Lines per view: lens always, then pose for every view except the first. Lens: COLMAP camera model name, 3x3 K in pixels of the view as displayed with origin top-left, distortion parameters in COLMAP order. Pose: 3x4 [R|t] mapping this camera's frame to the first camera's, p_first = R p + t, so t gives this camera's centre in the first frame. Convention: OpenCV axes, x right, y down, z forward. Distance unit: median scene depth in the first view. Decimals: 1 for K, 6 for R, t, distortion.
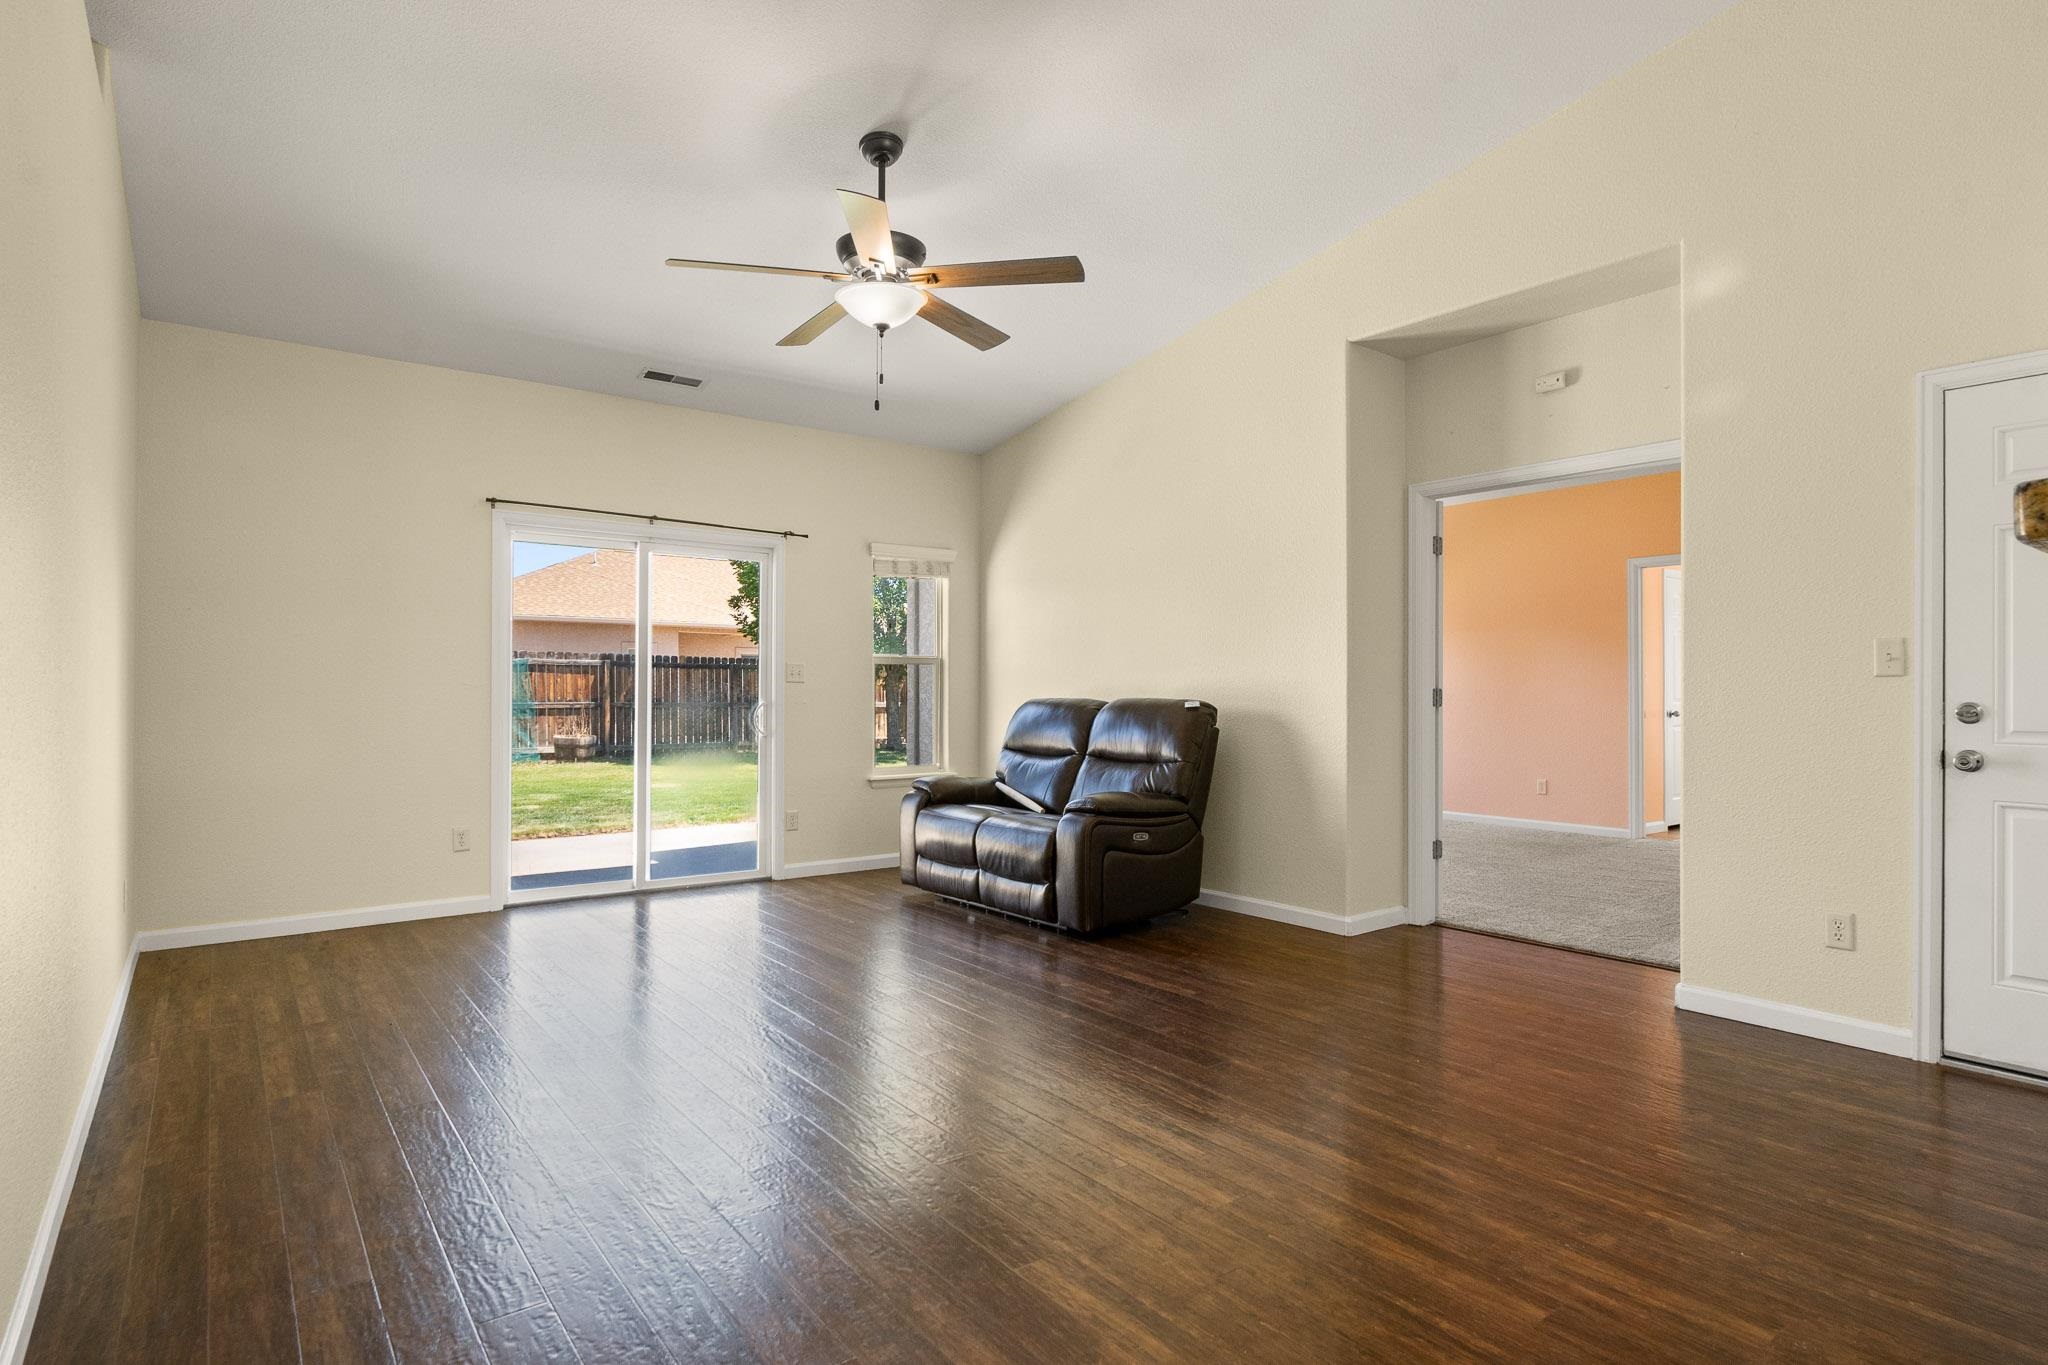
lens RADIAL K [[1079.8, 0, 1027.5], [0, 1079.8, 679.3], [0, 0, 1]] dist [0.008216, 0.000796]
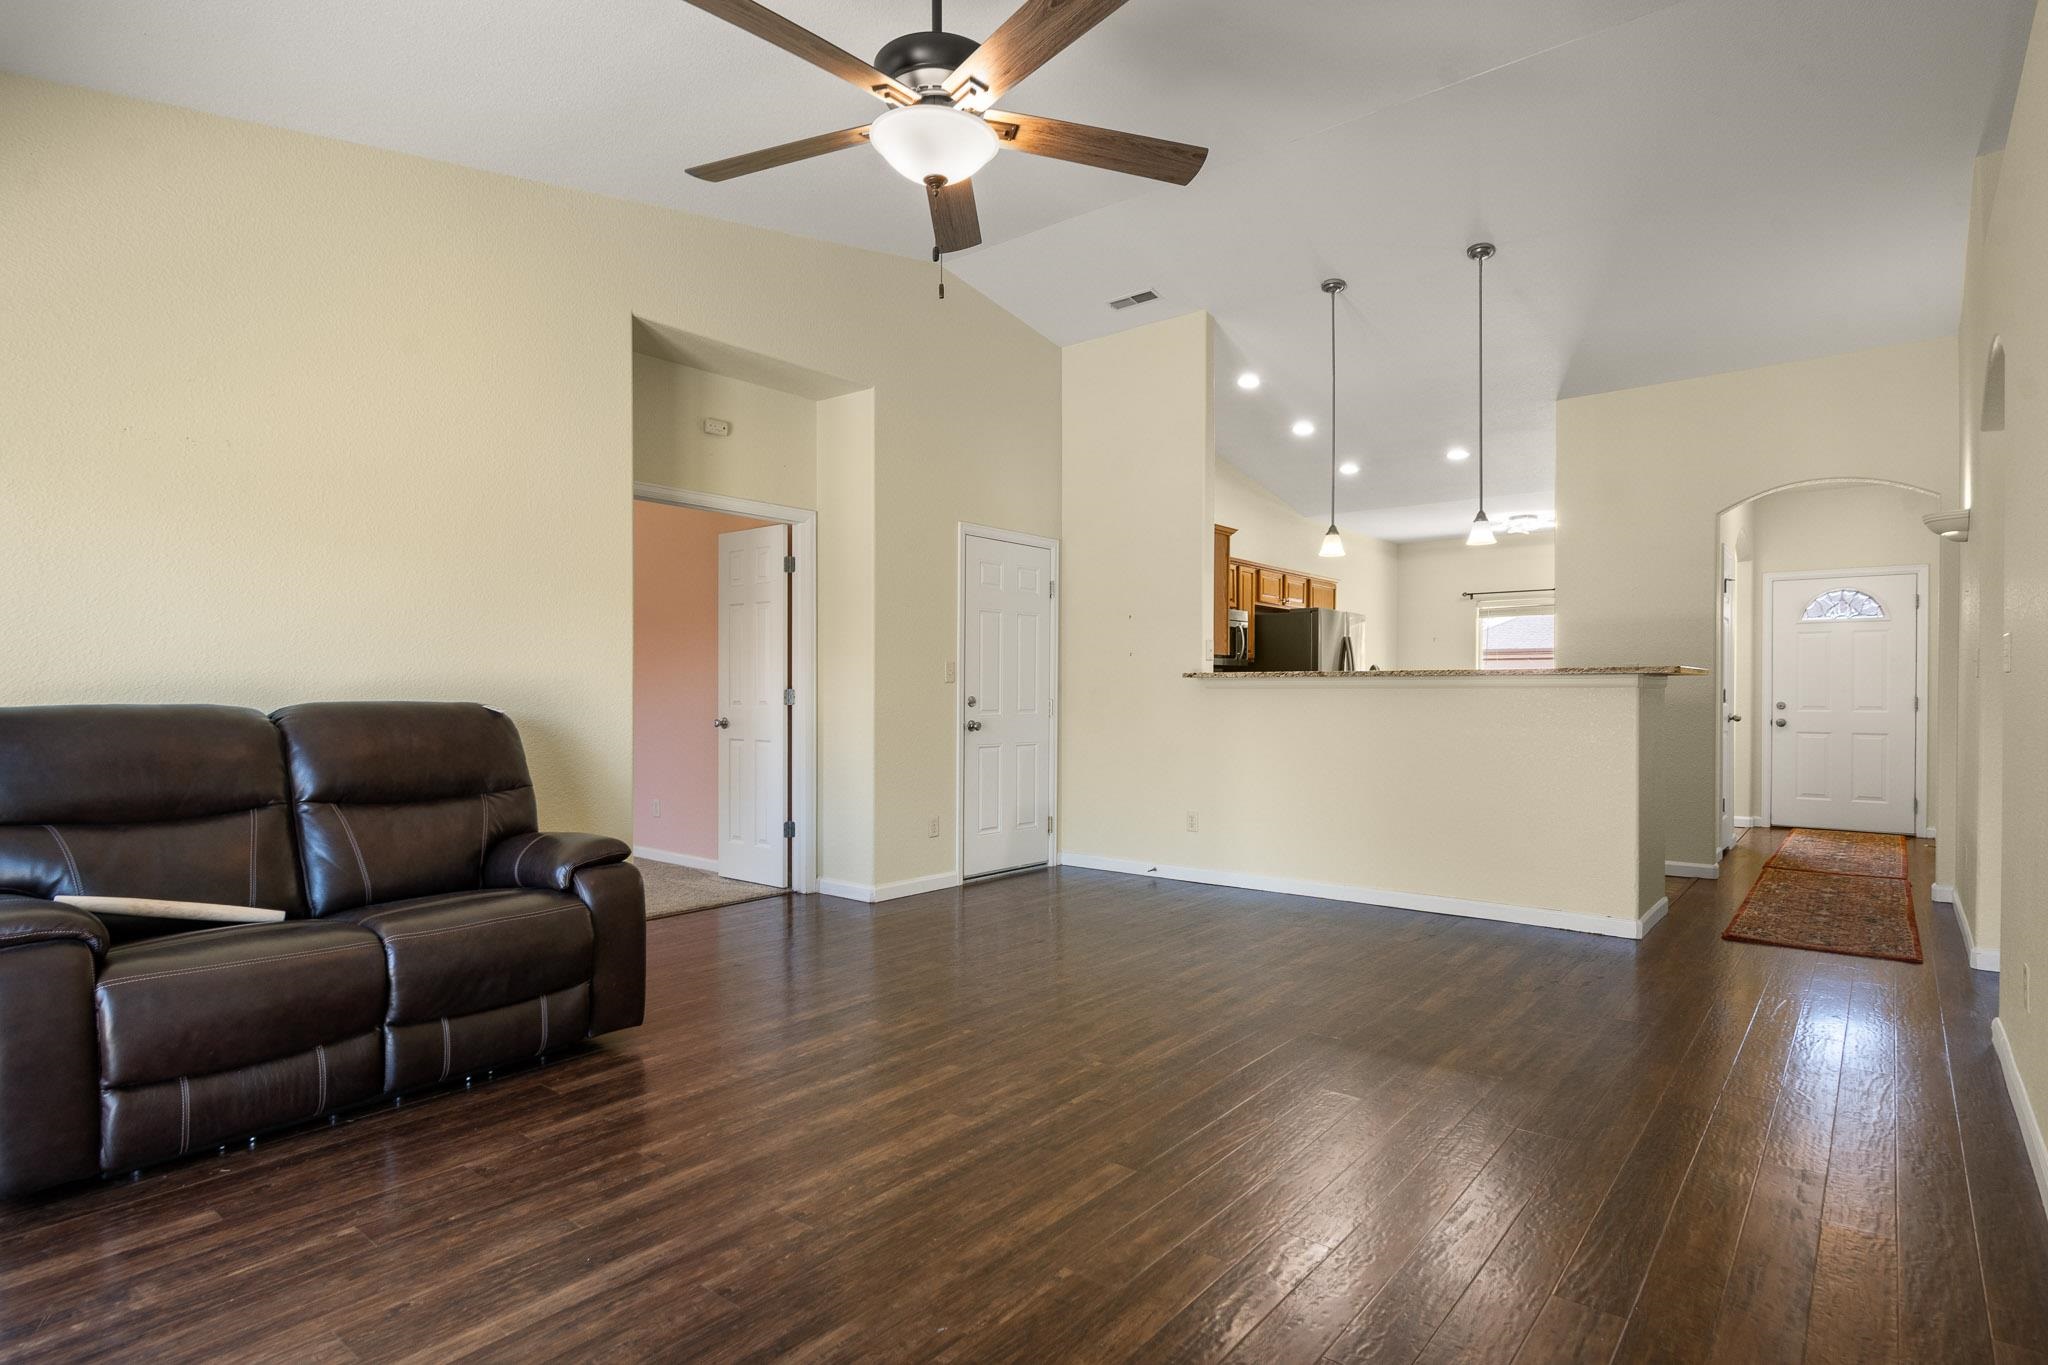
lens RADIAL K [[1079.8, 0, 1015.4], [0, 1079.8, 694.0], [0, 0, 1]] dist [0.008216, 0.000796]
pose [[-0.236468, -0.006407, 0.971618, -1.041756], [-0.009860, 0.999943, 0.004194, 0.009007], [-0.971589, -0.008588, -0.236518, 1.371890]]
